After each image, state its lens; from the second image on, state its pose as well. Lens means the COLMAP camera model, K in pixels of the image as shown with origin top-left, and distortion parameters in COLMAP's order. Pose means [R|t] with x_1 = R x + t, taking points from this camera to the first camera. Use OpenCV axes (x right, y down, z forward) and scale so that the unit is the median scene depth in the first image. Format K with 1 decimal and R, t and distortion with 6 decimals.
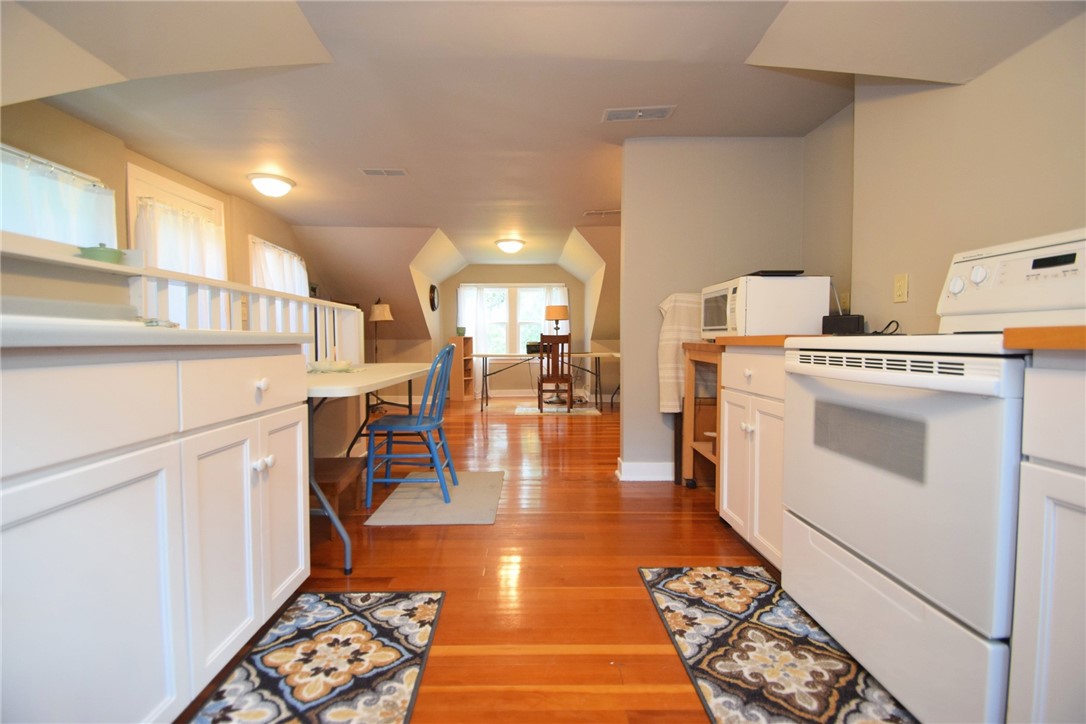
lens RADIAL K [[475.3, 0, 538.0], [0, 475.3, 357.2], [0, 0, 1]] dist [0.003383, -0.011883]
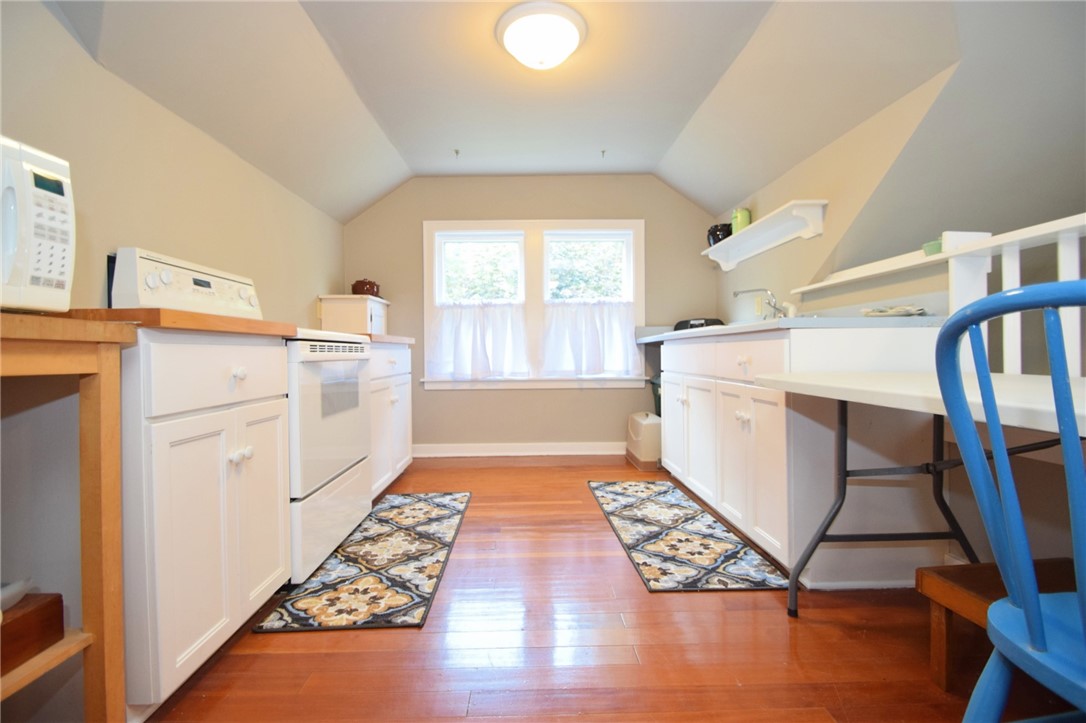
lens RADIAL K [[475.3, 0, 538.0], [0, 475.3, 356.7], [0, 0, 1]] dist [0.003383, -0.011883]
pose [[-0.999882, 0.012465, -0.008979, 0.034313], [0.012090, 0.999101, 0.040645, -0.016361], [0.009478, 0.040531, -0.999133, 2.207389]]
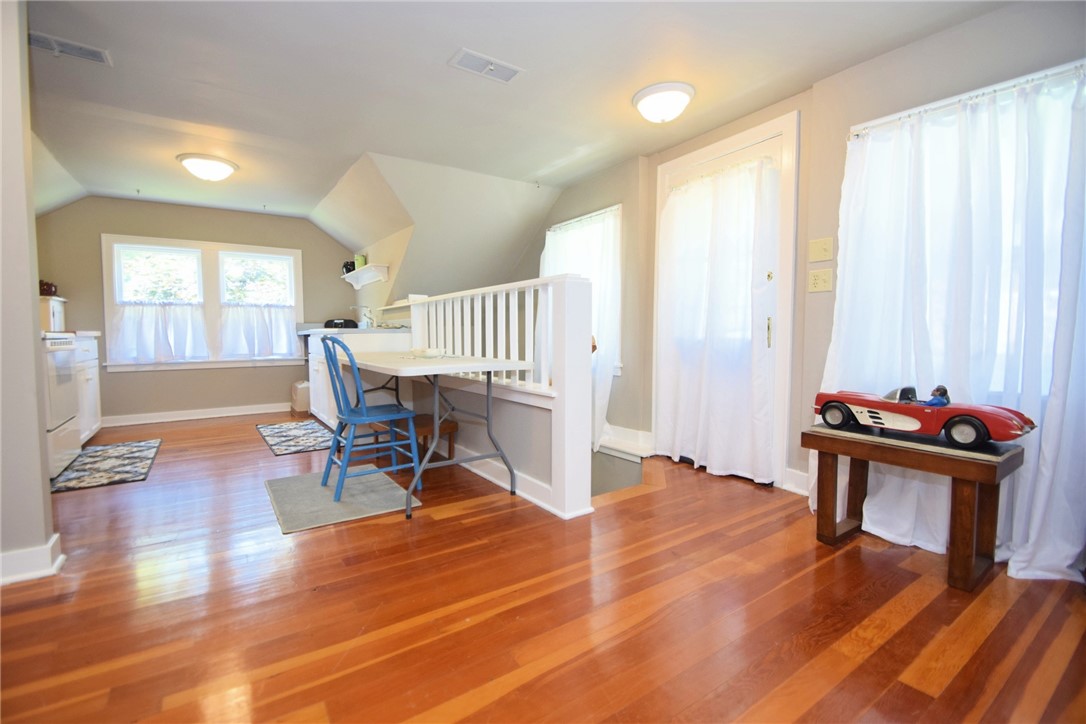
lens RADIAL K [[475.3, 0, 538.0], [0, 475.3, 357.2], [0, 0, 1]] dist [0.003383, -0.011883]
pose [[-0.833456, 0.036945, -0.551350, -0.029491], [-0.009604, 0.996643, 0.081301, -0.121356], [0.552503, 0.073056, -0.830303, 3.803680]]
